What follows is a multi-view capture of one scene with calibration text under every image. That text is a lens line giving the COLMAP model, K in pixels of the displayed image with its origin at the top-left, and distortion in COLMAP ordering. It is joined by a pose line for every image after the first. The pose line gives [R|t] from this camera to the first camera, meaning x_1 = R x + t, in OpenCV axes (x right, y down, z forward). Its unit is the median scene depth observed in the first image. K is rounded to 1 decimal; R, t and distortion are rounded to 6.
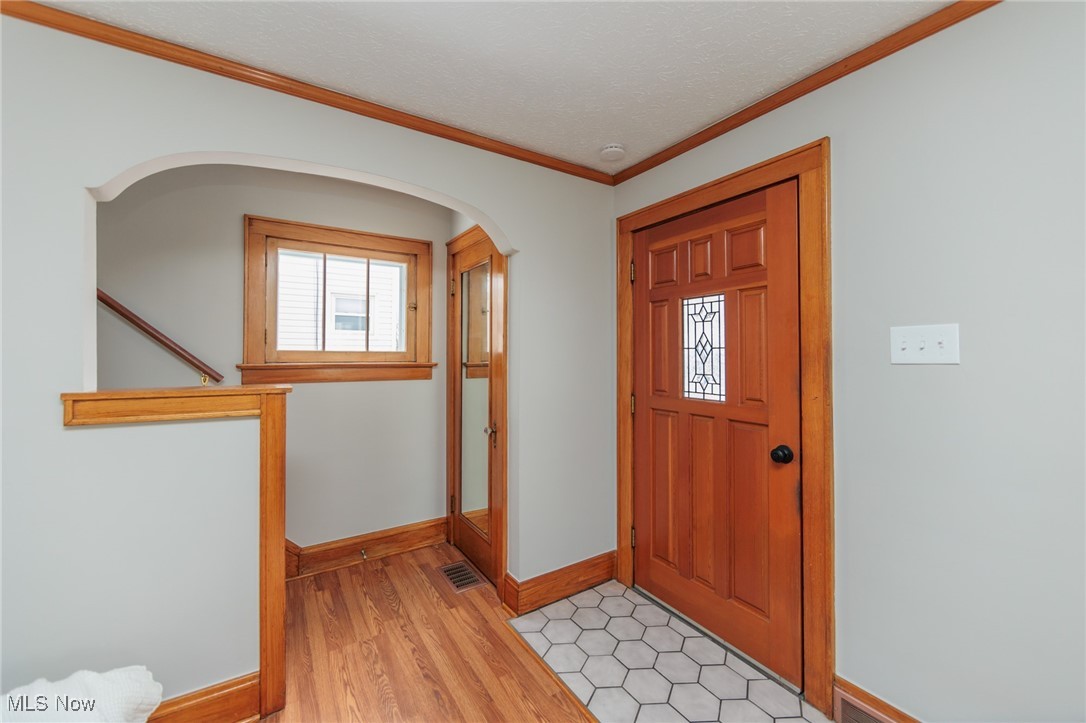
lens RADIAL K [[428.6, 0, 539.9], [0, 428.6, 348.2], [0, 0, 1]] dist [0.001855, -0.000077]
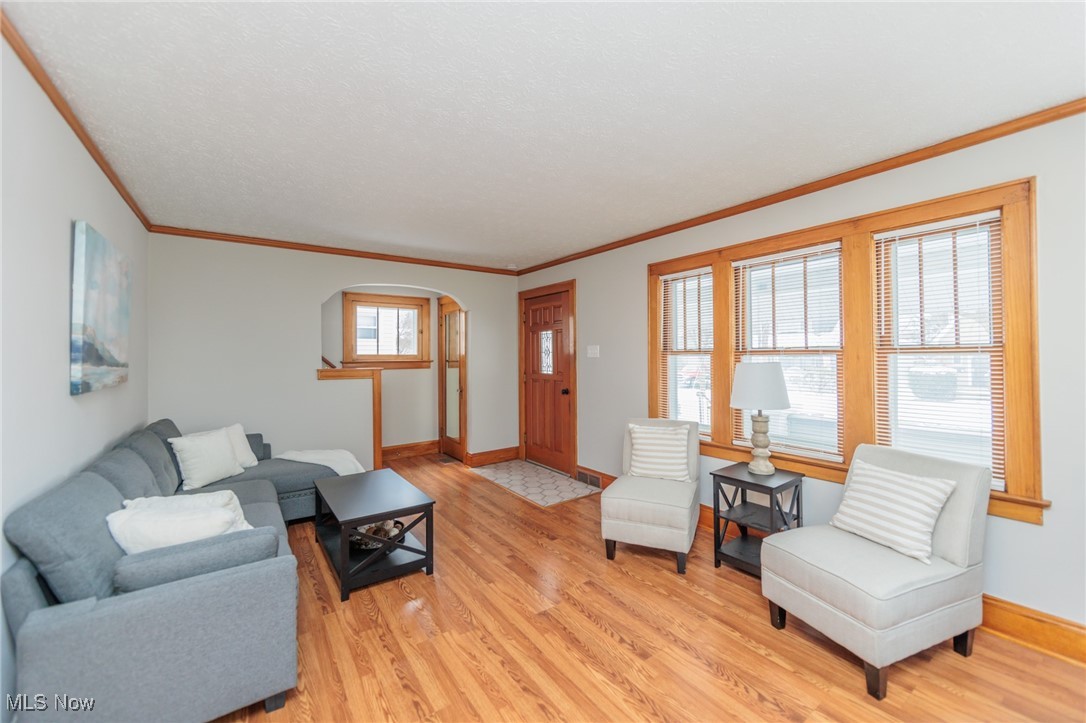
lens RADIAL K [[428.6, 0, 549.0], [0, 428.6, 353.5], [0, 0, 1]] dist [0.001855, -0.000077]
pose [[0.998103, -0.005631, 0.061300, 0.201826], [0.005053, 0.999941, 0.009570, -0.014336], [-0.061351, -0.009242, 0.998073, -1.177808]]
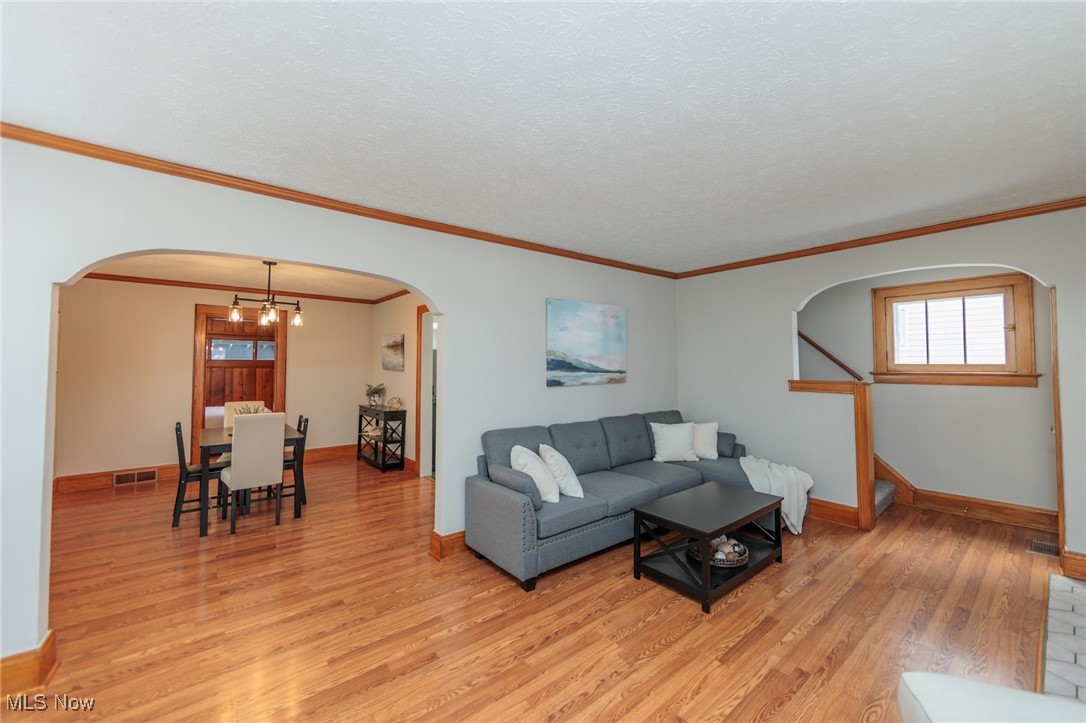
lens RADIAL K [[428.6, 0, 549.3], [0, 428.6, 353.7], [0, 0, 1]] dist [0.001855, -0.000077]
pose [[0.127704, -0.025782, -0.991477, 0.890385], [0.017135, 0.999570, -0.023785, -0.017423], [0.991664, -0.013952, 0.128091, -0.561126]]
